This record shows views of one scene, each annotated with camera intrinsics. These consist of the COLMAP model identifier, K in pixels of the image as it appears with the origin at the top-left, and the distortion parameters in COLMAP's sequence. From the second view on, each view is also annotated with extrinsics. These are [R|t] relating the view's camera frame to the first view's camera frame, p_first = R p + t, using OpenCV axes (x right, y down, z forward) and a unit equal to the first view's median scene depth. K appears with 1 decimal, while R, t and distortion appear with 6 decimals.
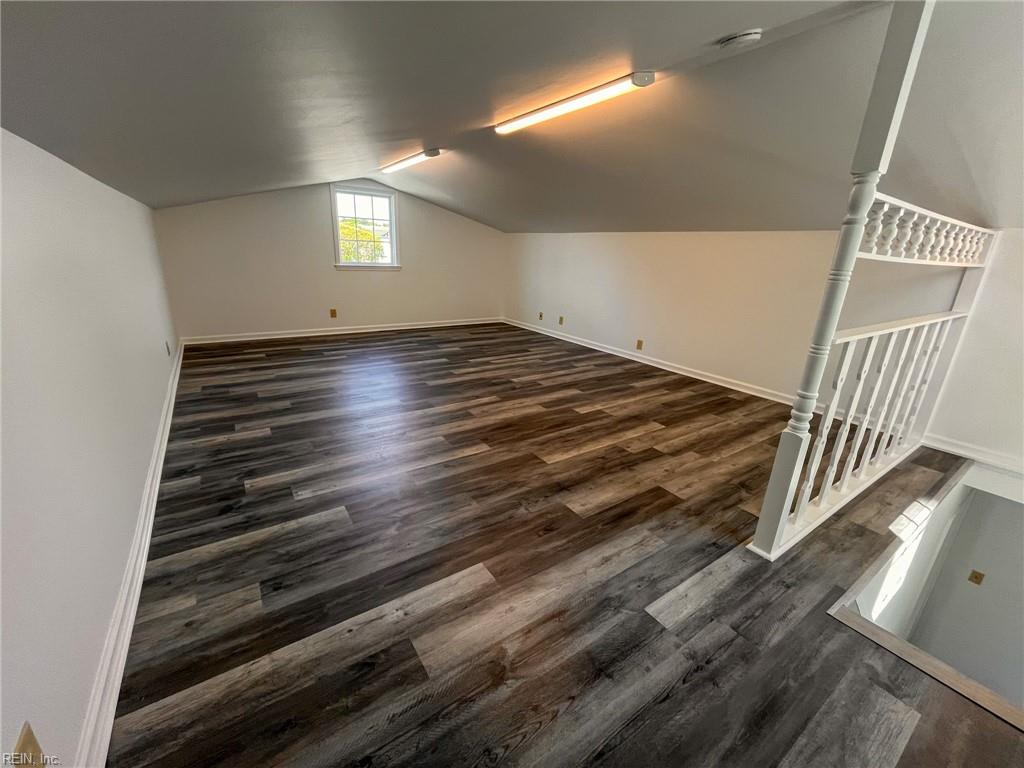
lens RADIAL K [[411.1, 0, 512.0], [0, 411.1, 384.0], [0, 0, 1]] dist [0.015785, 0.000027]
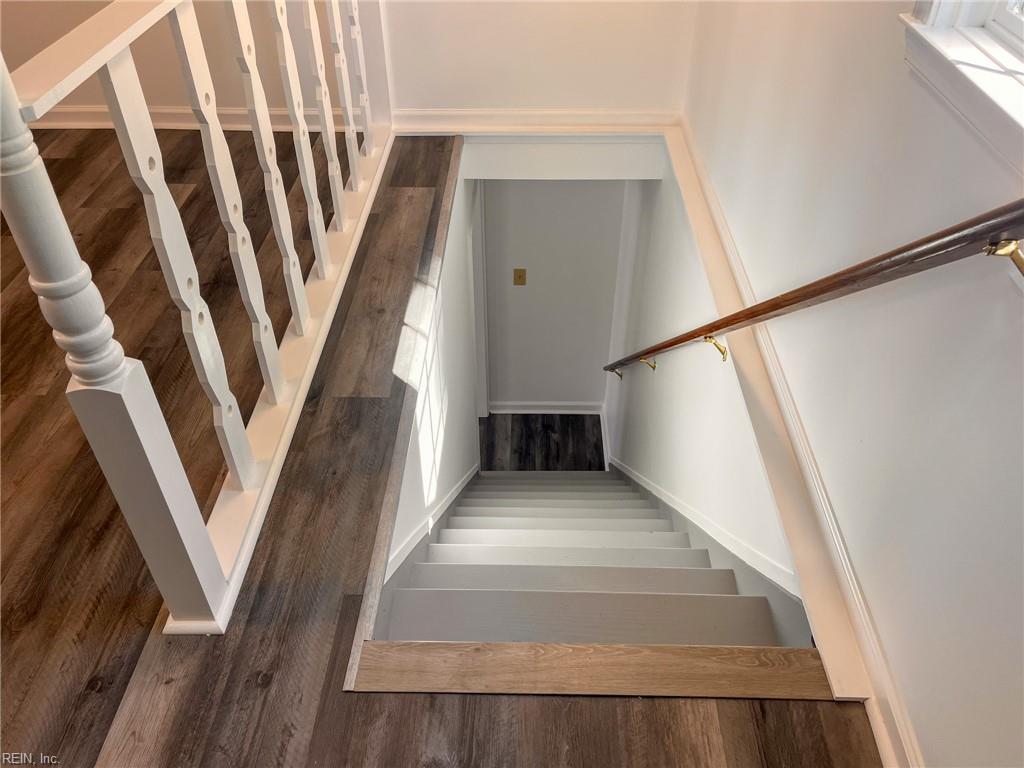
lens RADIAL K [[787.9, 0, 515.0], [0, 787.9, 370.1], [0, 0, 1]] dist [0.067901, -0.106800]
pose [[0.589710, -0.551217, 0.590256, 0.426735], [0.276409, 0.824479, 0.493794, -0.095922], [-0.758842, -0.128043, 0.638564, 0.269272]]
